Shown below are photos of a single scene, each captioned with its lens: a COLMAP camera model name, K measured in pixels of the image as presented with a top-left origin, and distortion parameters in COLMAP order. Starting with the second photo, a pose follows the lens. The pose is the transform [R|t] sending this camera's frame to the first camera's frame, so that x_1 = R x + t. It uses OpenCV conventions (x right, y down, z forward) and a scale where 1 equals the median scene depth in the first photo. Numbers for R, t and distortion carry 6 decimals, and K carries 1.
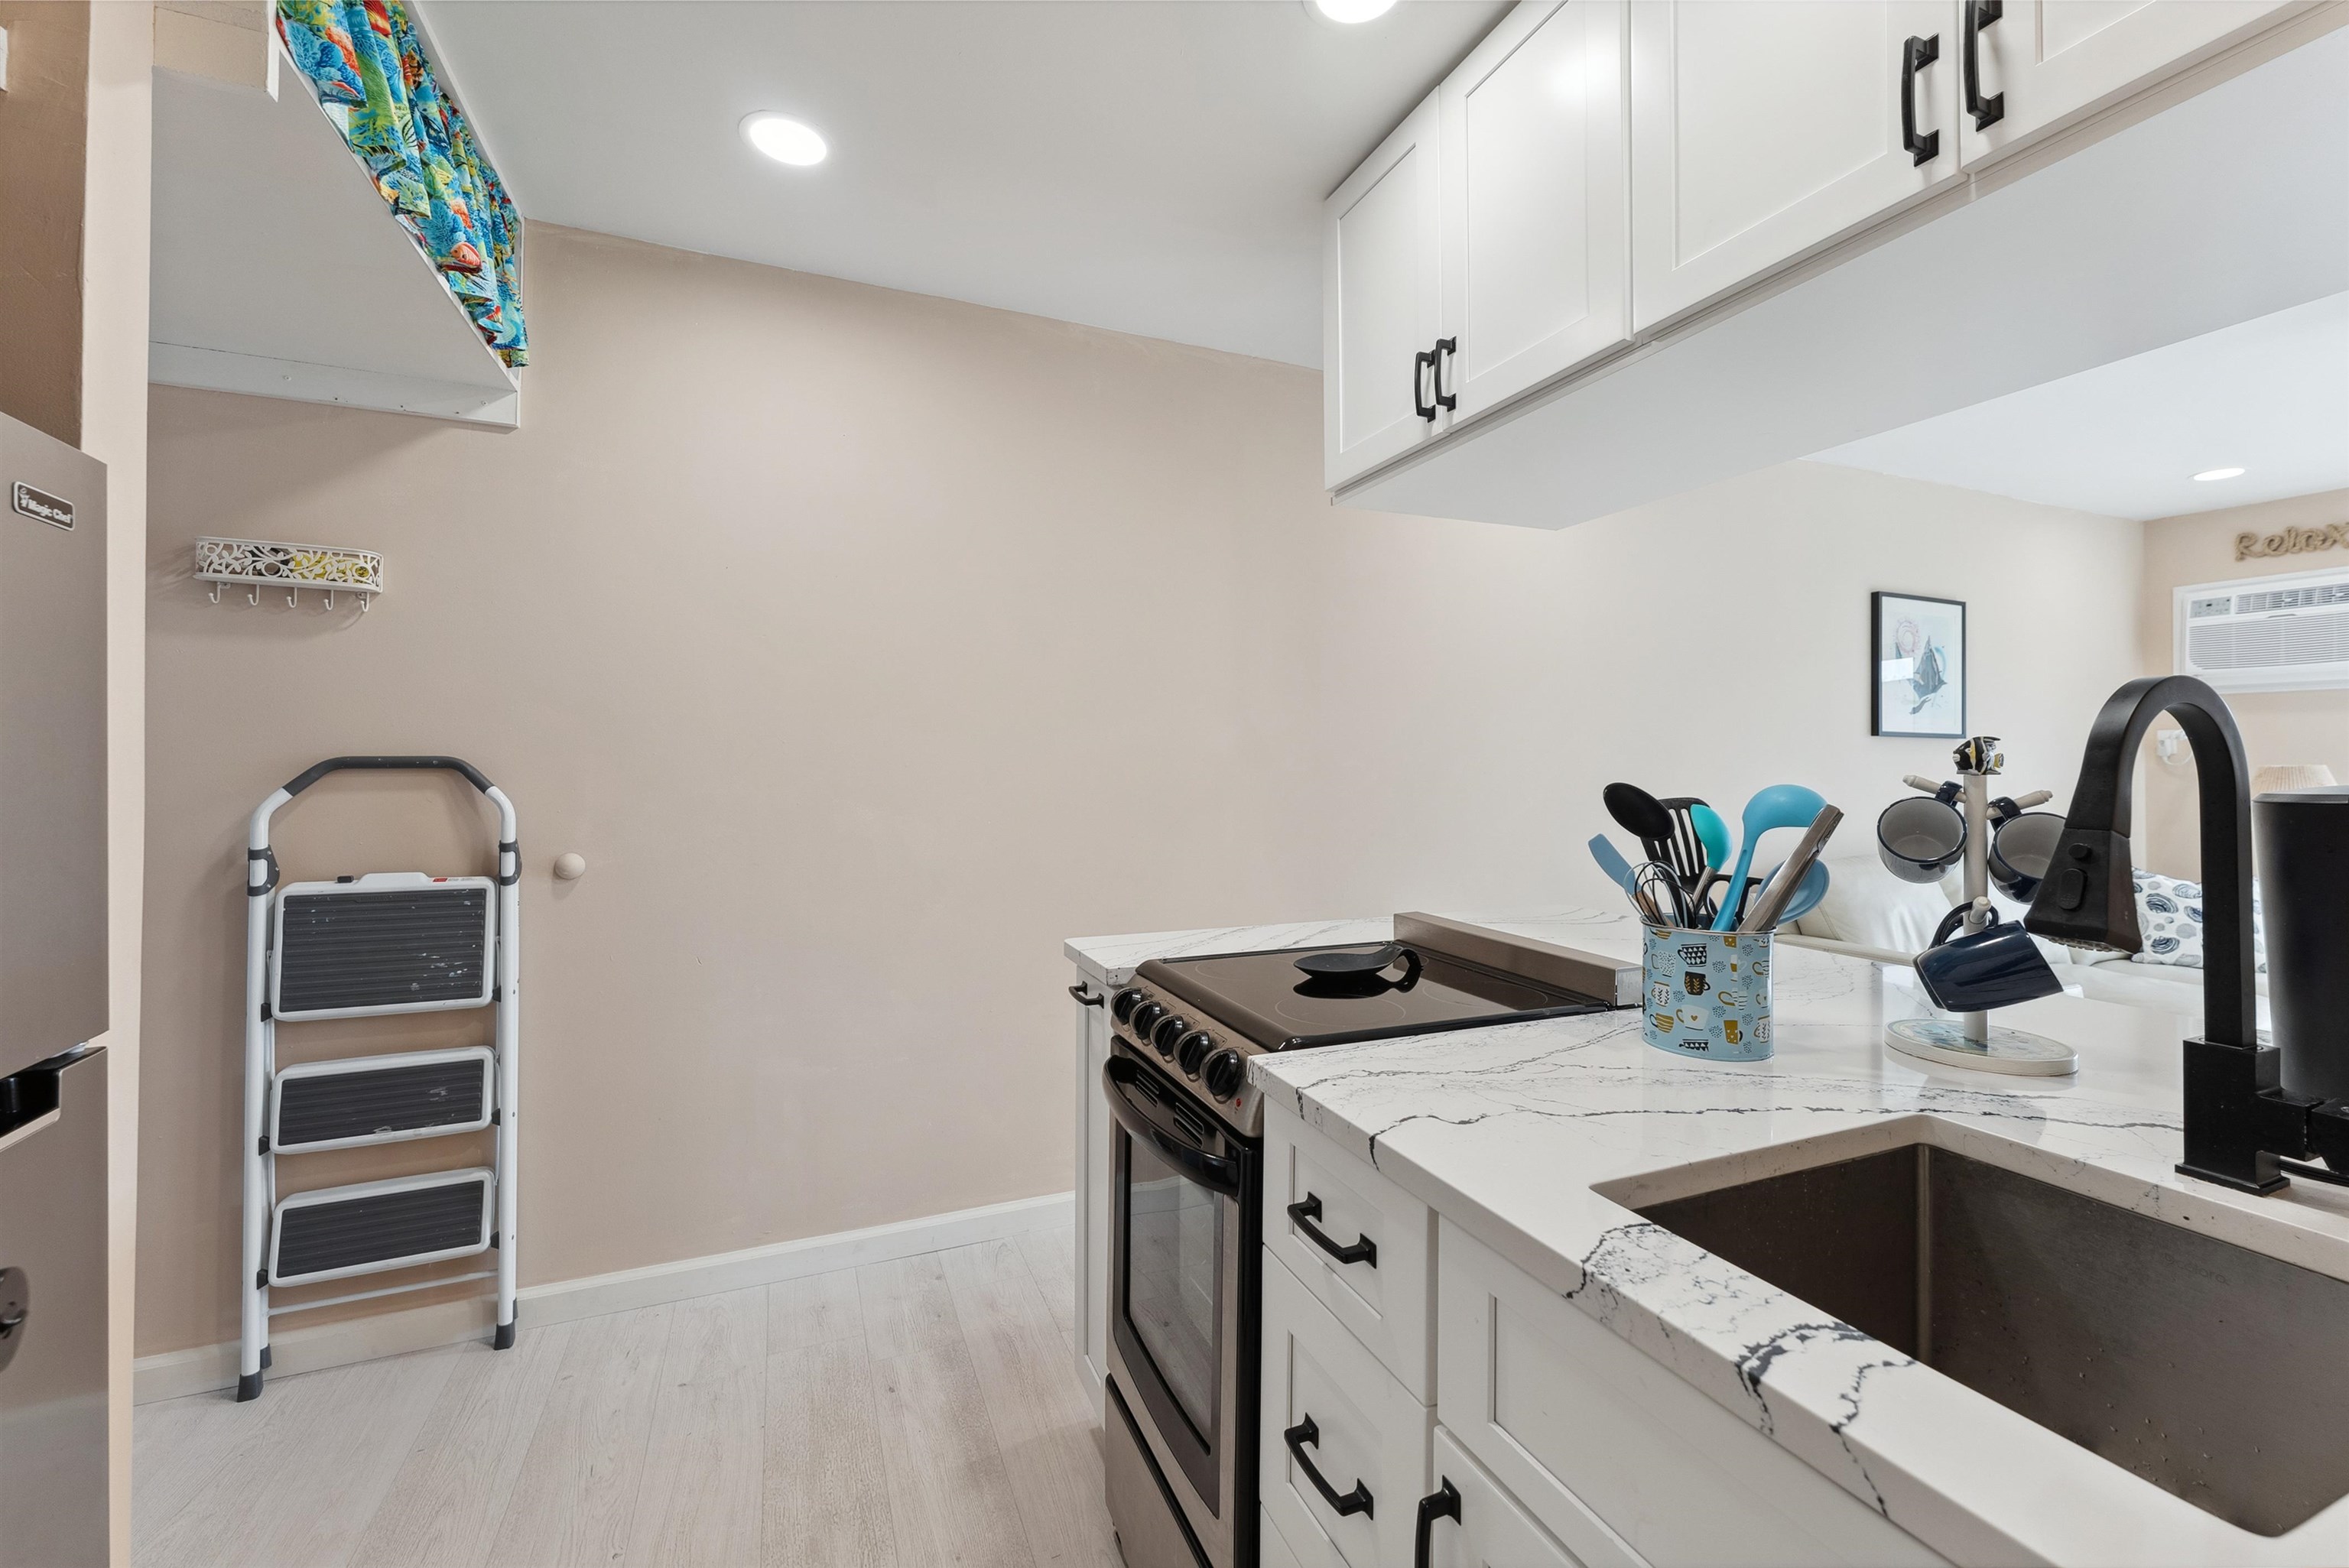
lens RADIAL K [[932.3, 0, 1174.8], [0, 932.3, 761.8], [0, 0, 1]] dist [-0.000146, 0.000024]
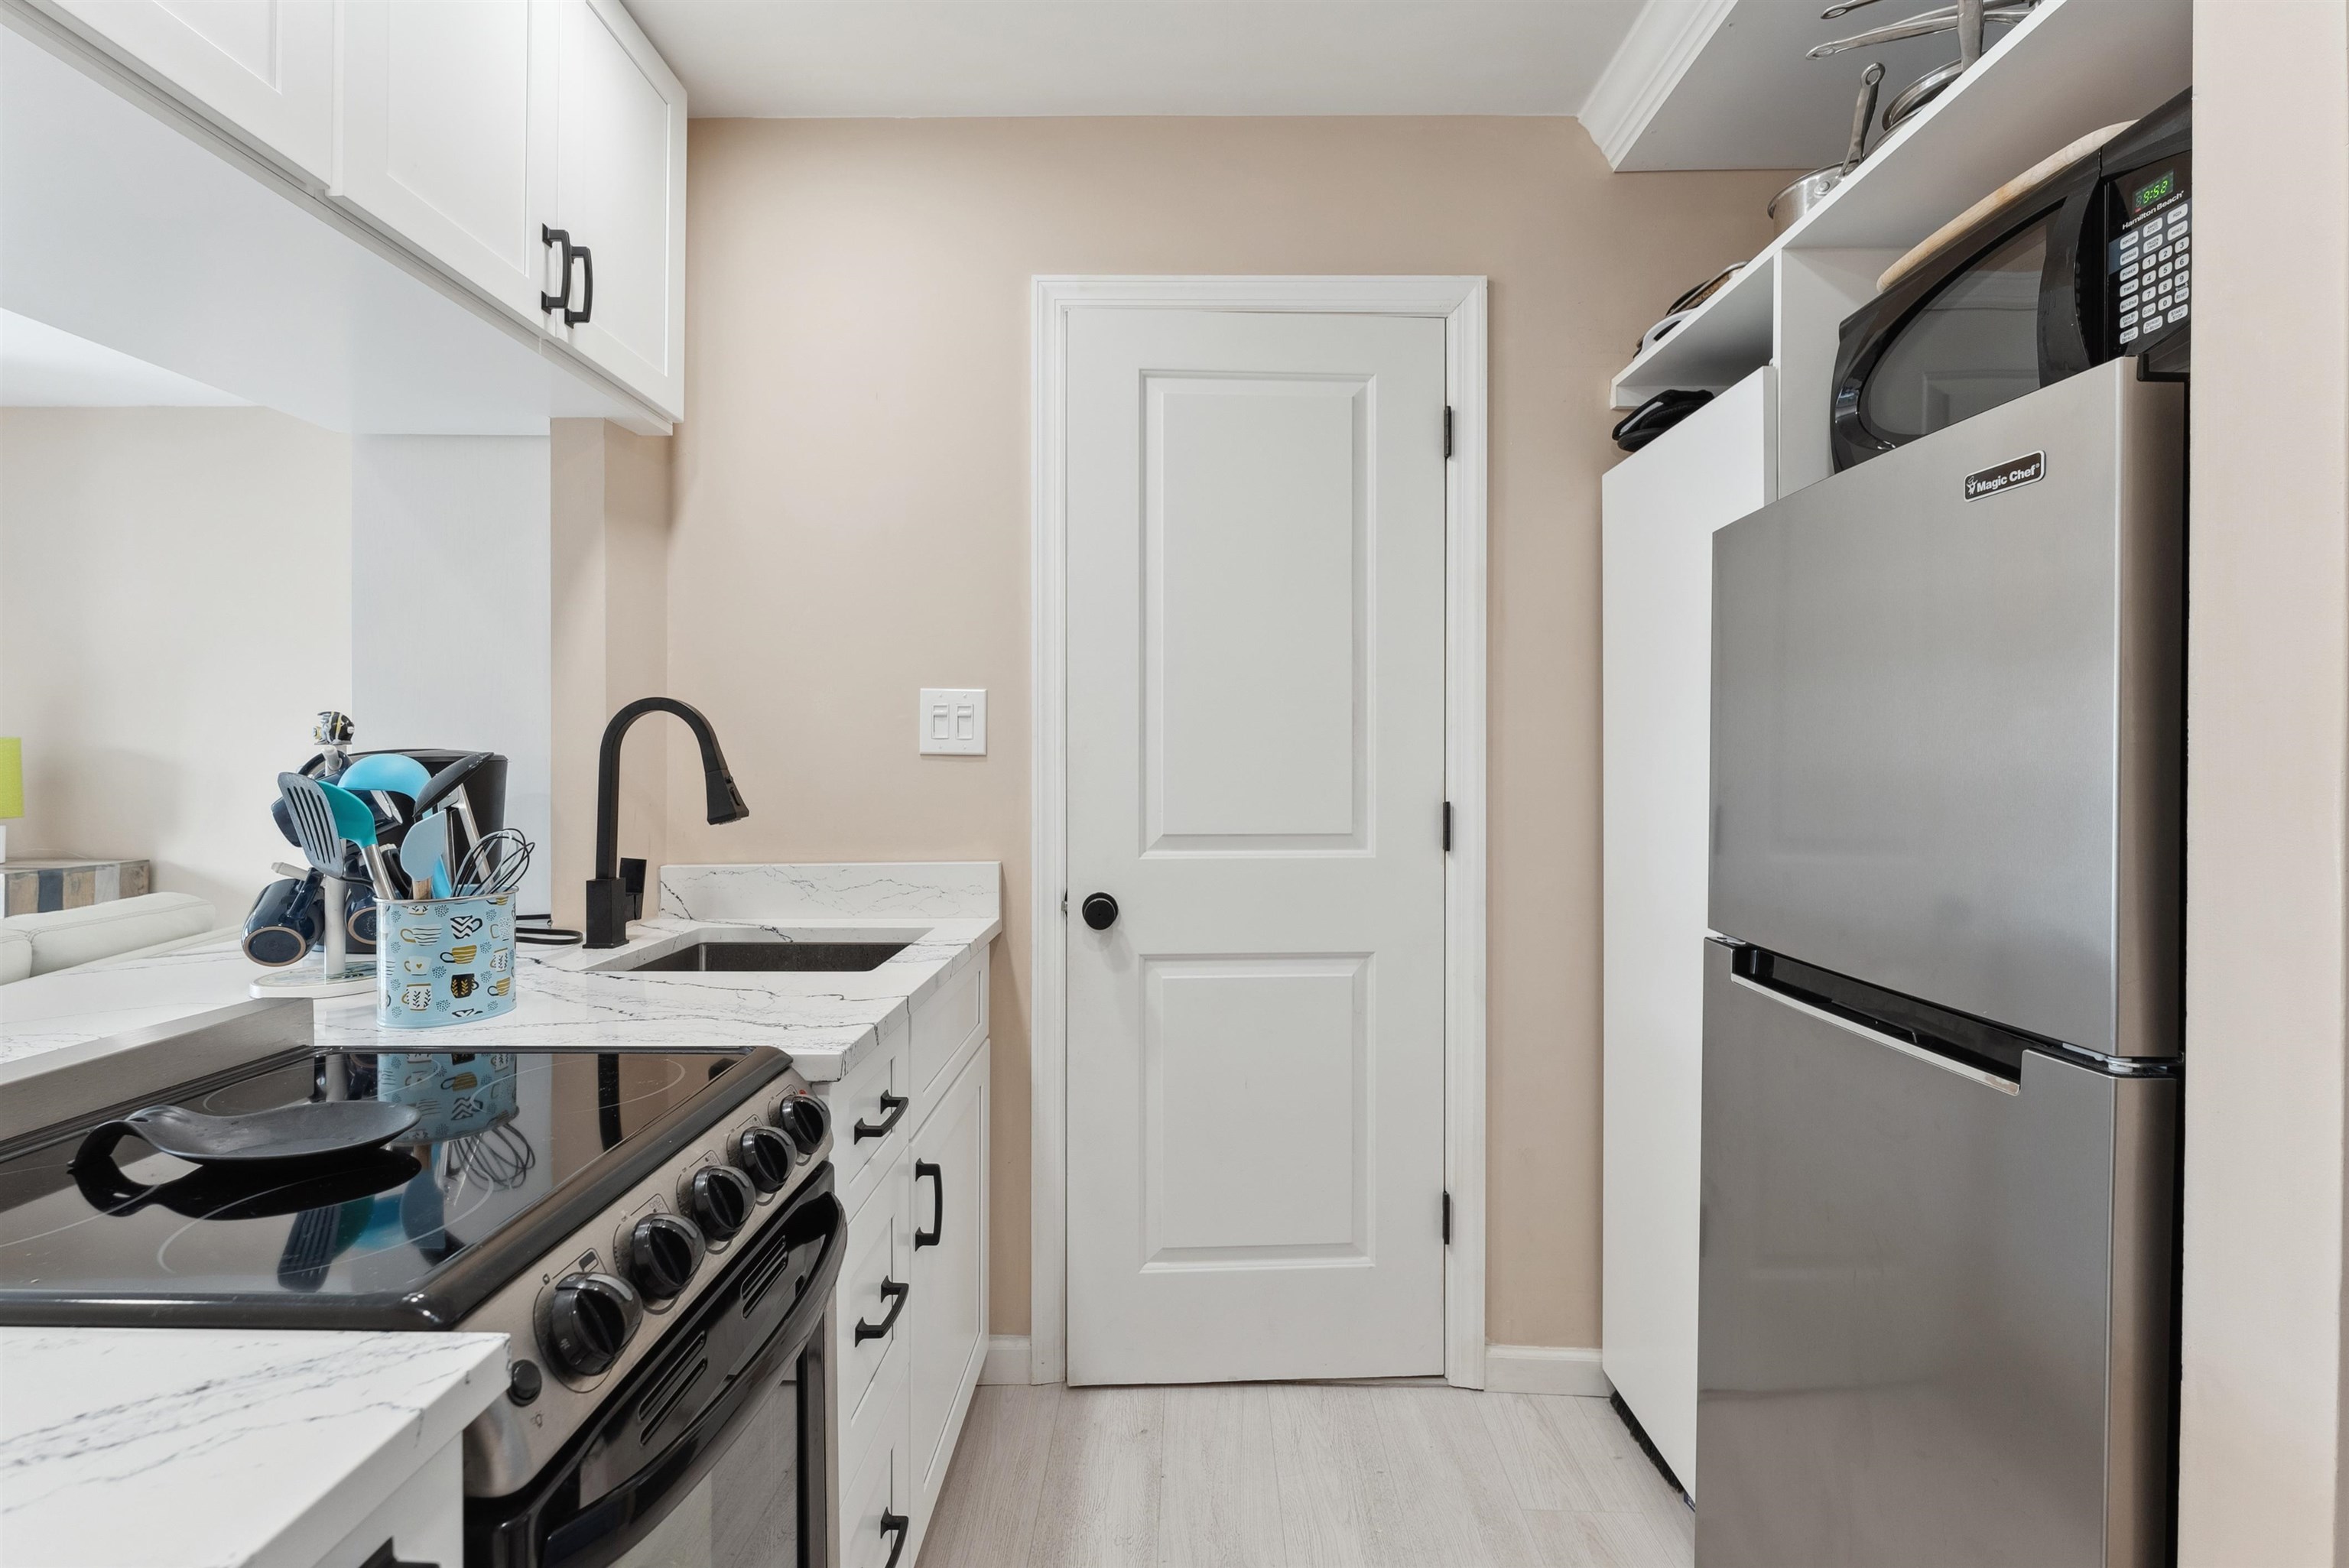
lens RADIAL K [[1012.0, 0, 1177.7], [0, 1012.0, 759.0], [0, 0, 1]] dist [-0.001924, -0.000462]
pose [[-0.919596, -0.003591, 0.392849, -0.164666], [-0.003812, 0.999993, 0.000218, 0.007929], [-0.392847, -0.001297, -0.919603, 0.481472]]
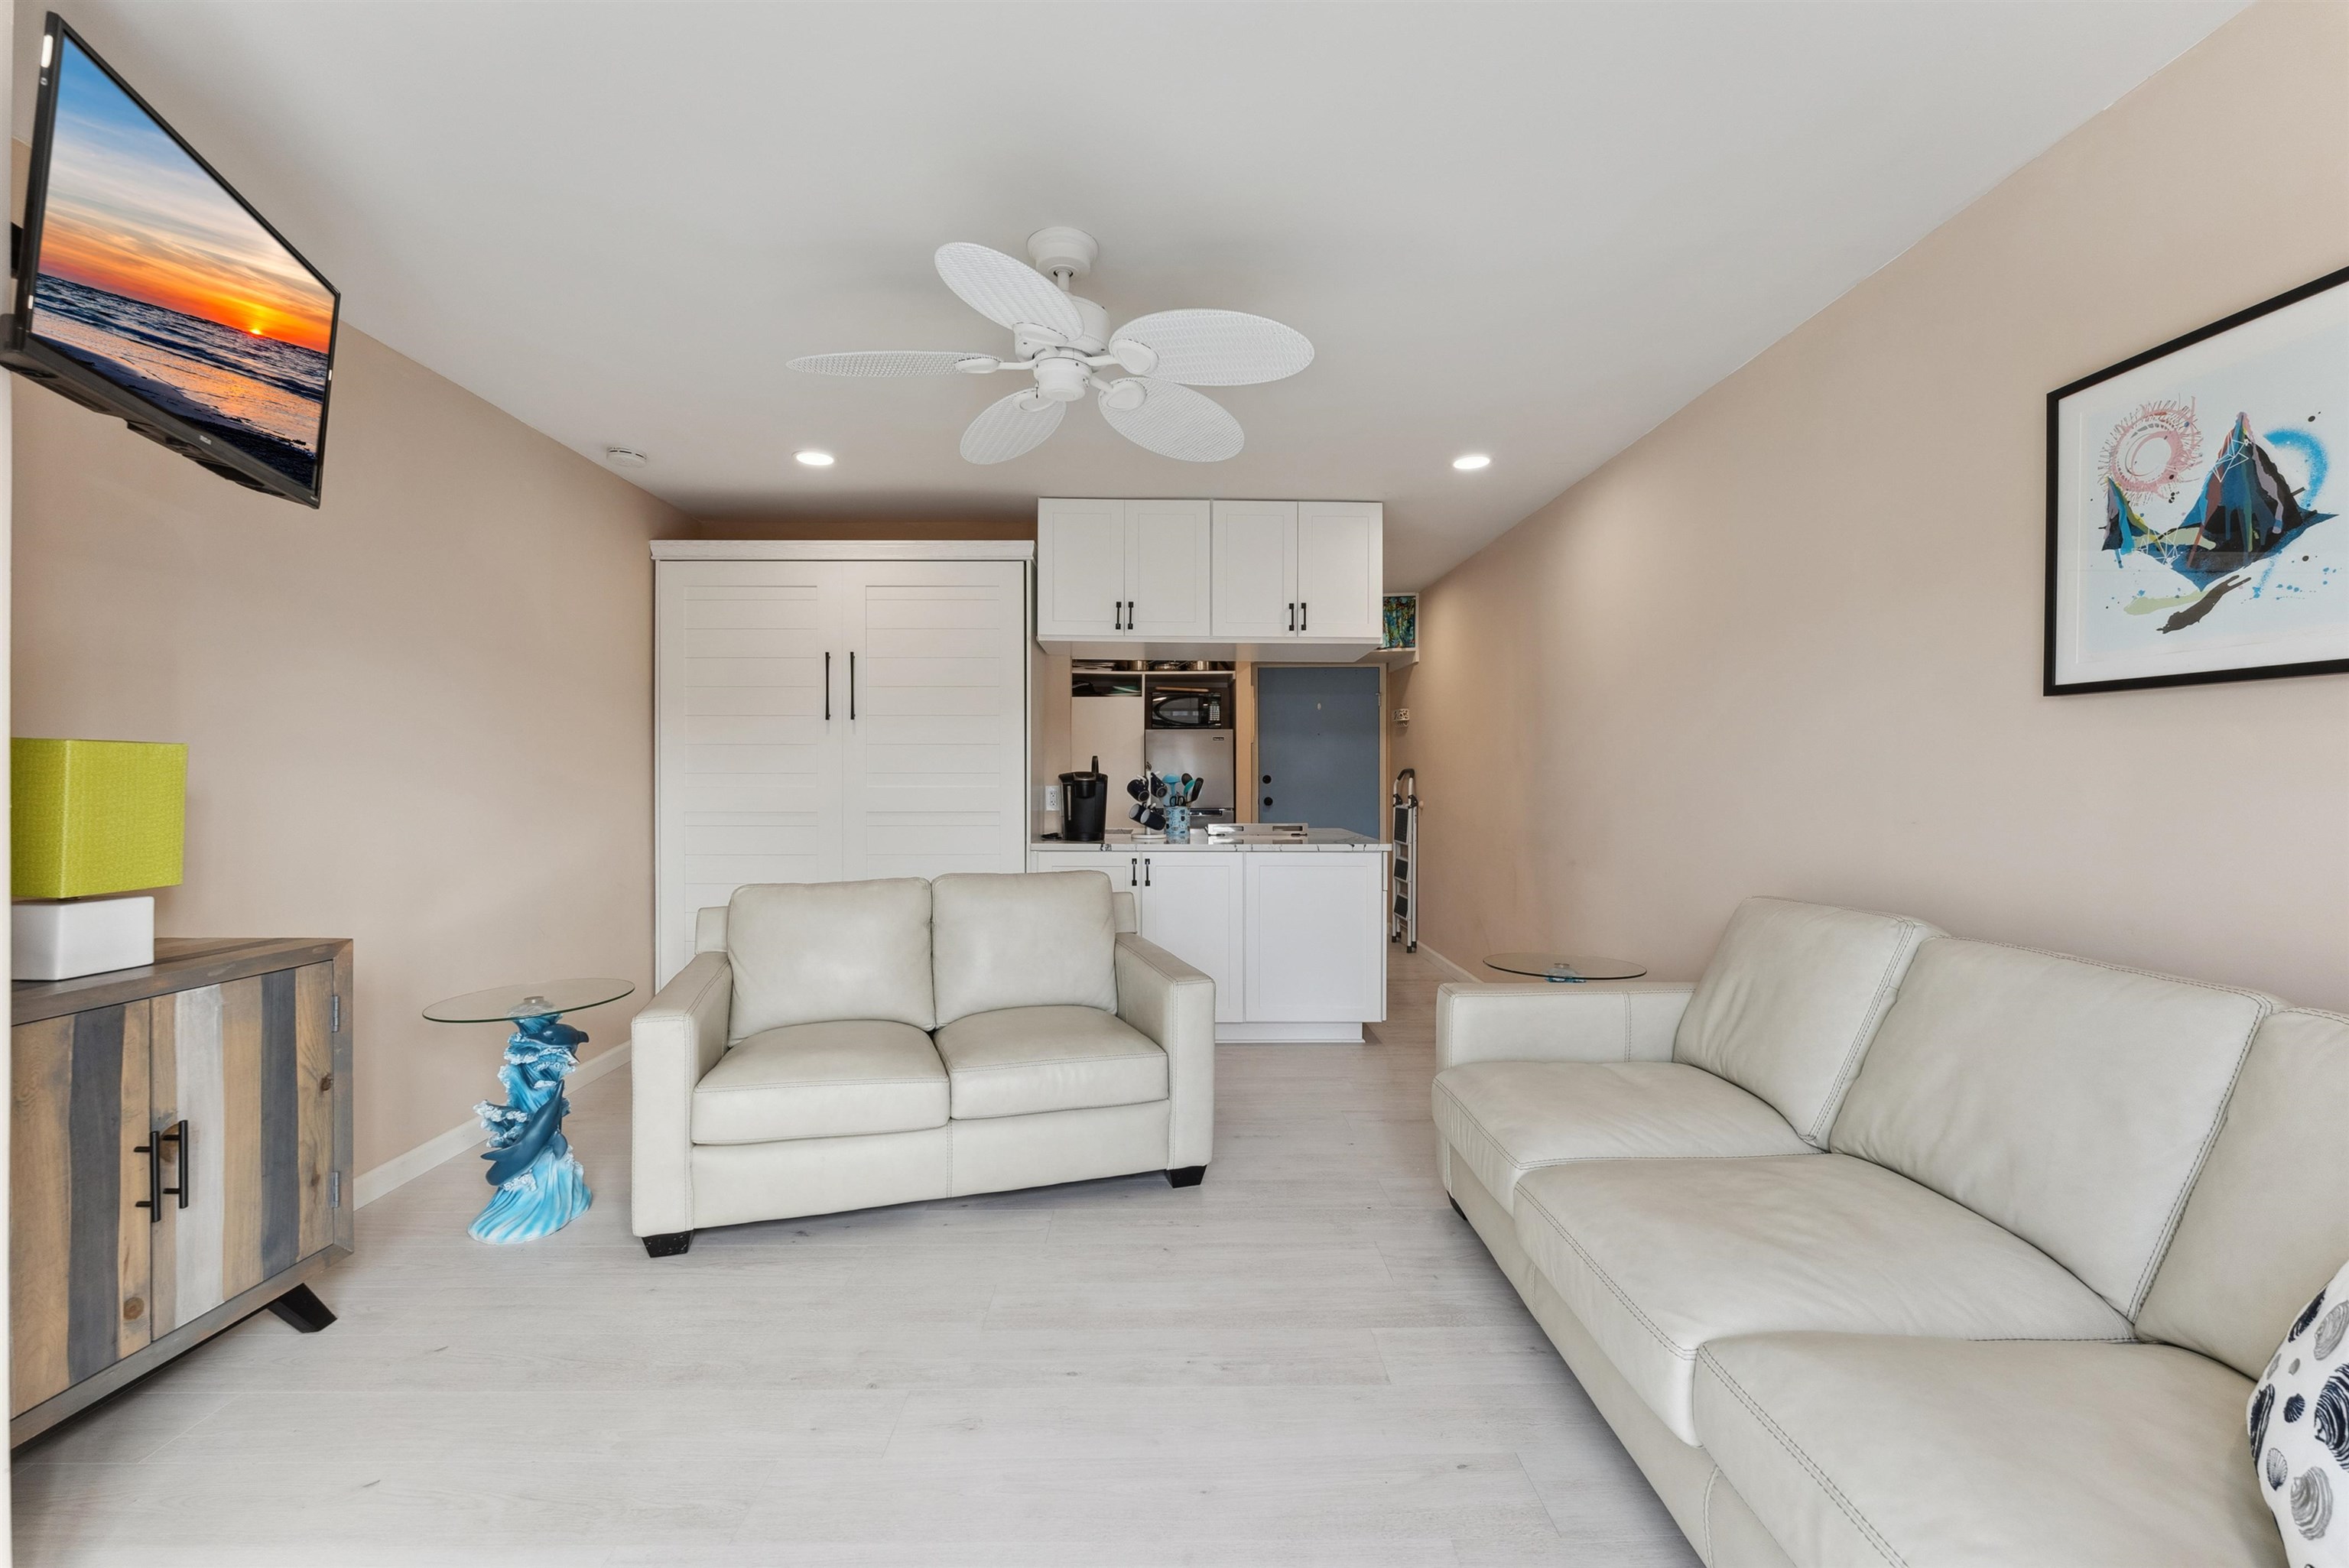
lens RADIAL K [[944.3, 0, 1174.5], [0, 944.3, 784.0], [0, 0, 1]] dist [-0.007223, -0.000056]
pose [[-0.364588, 0.006102, -0.931149, 1.332138], [0.001755, 0.999981, 0.005866, 0.013344], [0.931167, 0.000504, -0.364592, 0.737037]]
